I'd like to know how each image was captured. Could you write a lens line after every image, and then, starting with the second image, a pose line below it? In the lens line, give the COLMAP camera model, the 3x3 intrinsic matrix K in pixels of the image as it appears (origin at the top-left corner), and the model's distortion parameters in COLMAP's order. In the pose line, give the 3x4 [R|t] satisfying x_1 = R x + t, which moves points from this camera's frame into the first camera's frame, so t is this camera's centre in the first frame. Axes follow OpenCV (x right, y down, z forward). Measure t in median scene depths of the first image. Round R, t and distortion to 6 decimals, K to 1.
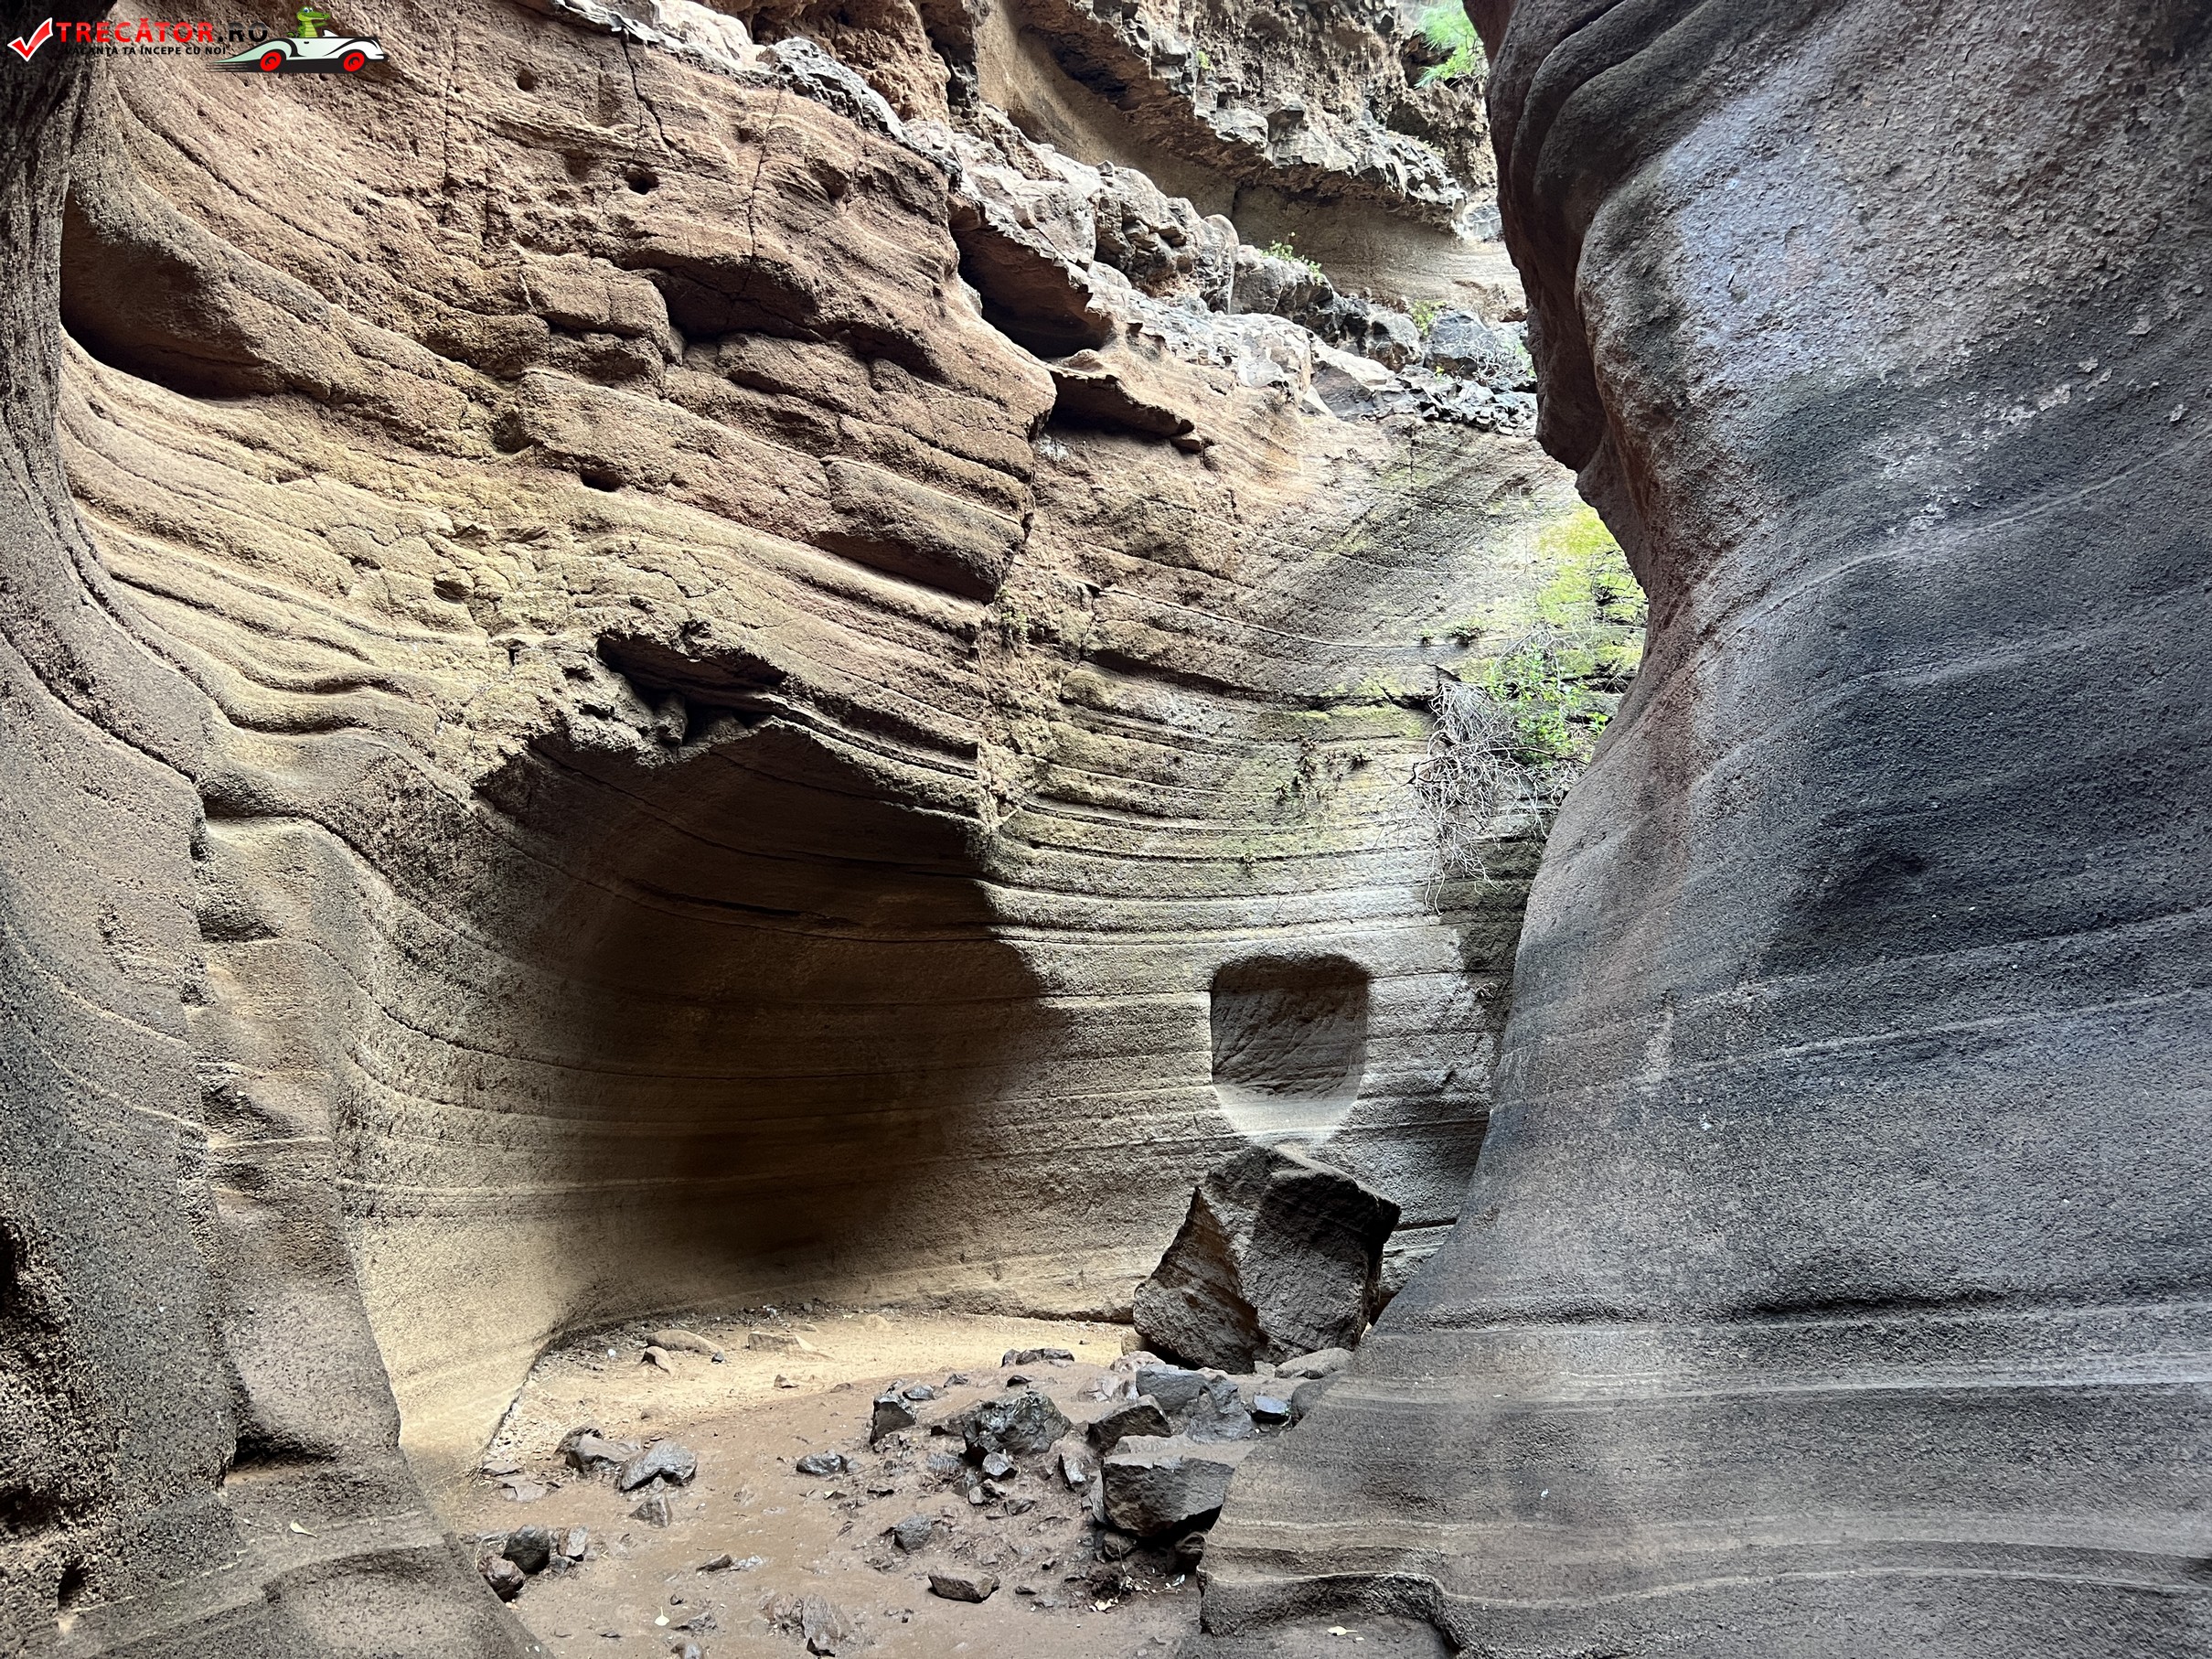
lens RADIAL K [[1670.9, 0, 1096.9], [0, 1670.9, 838.8], [0, 0, 1]] dist [0.049592, -0.061865]
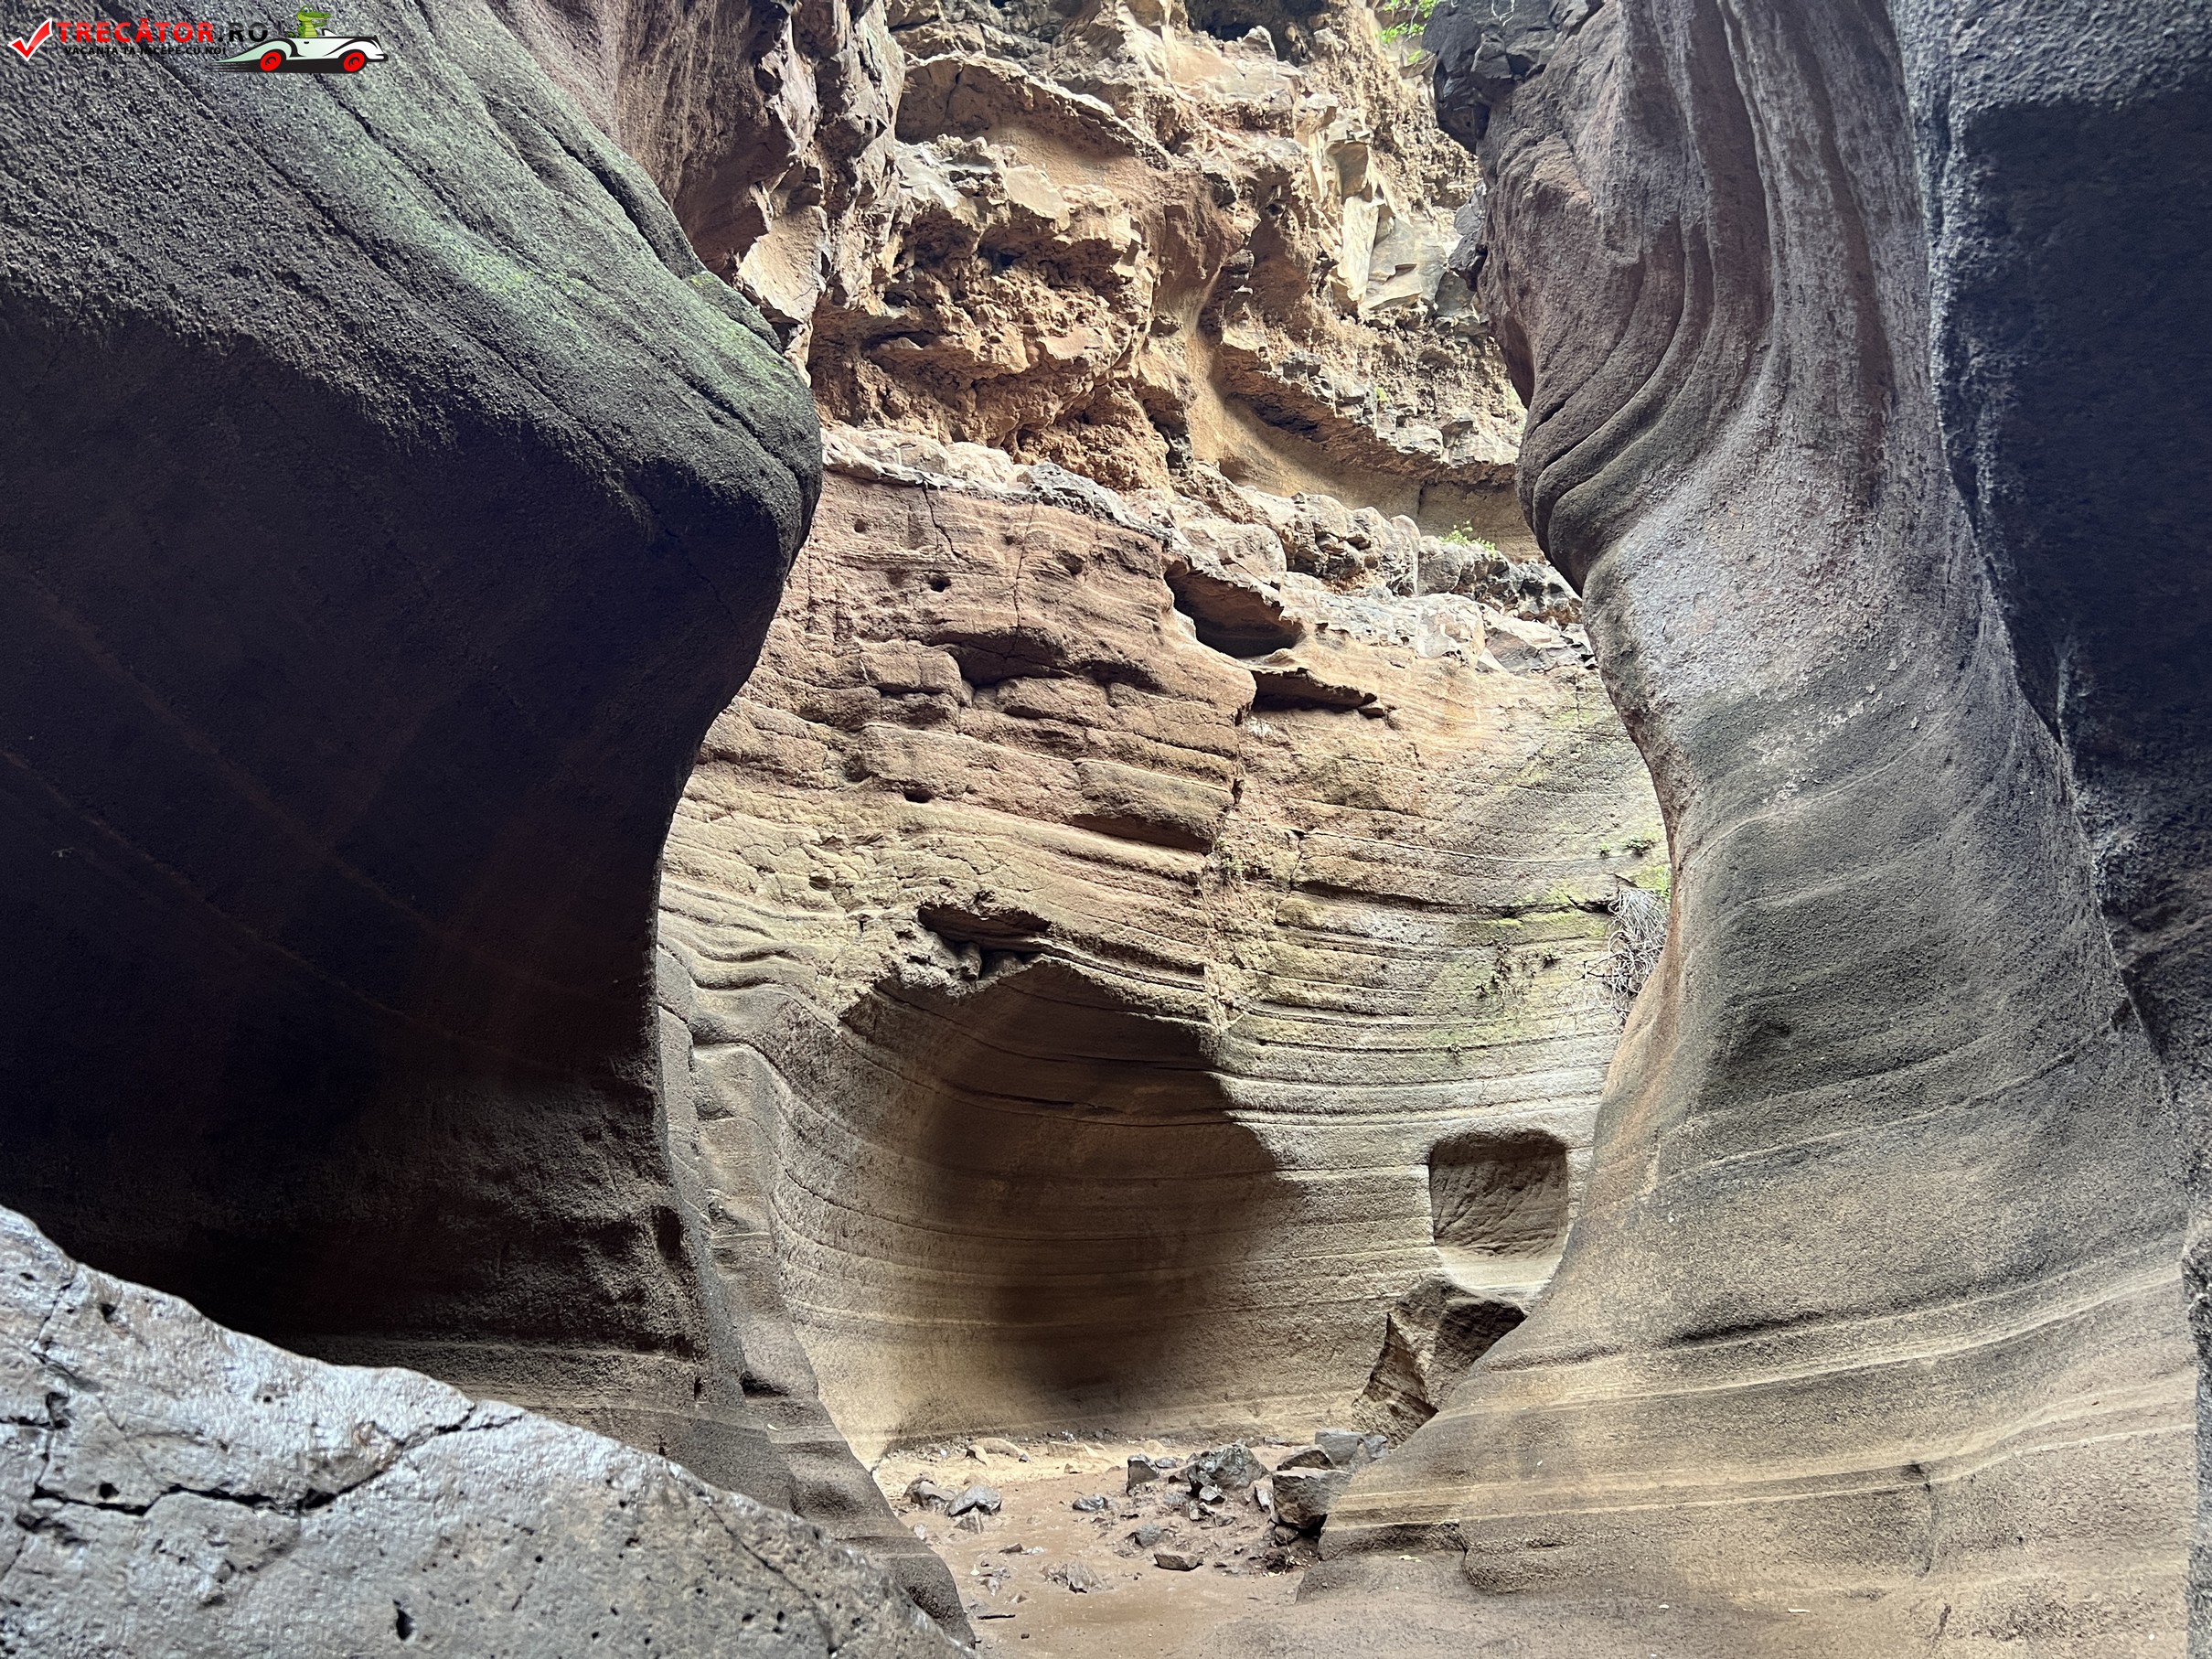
lens RADIAL K [[1670.9, 0, 1095.1], [0, 1670.9, 833.9], [0, 0, 1]] dist [0.049592, -0.061865]
pose [[0.981315, -0.064365, -0.181324, 0.111077], [0.041140, 0.990784, -0.129053, 0.006983], [0.187960, 0.119182, 0.974919, -0.359156]]
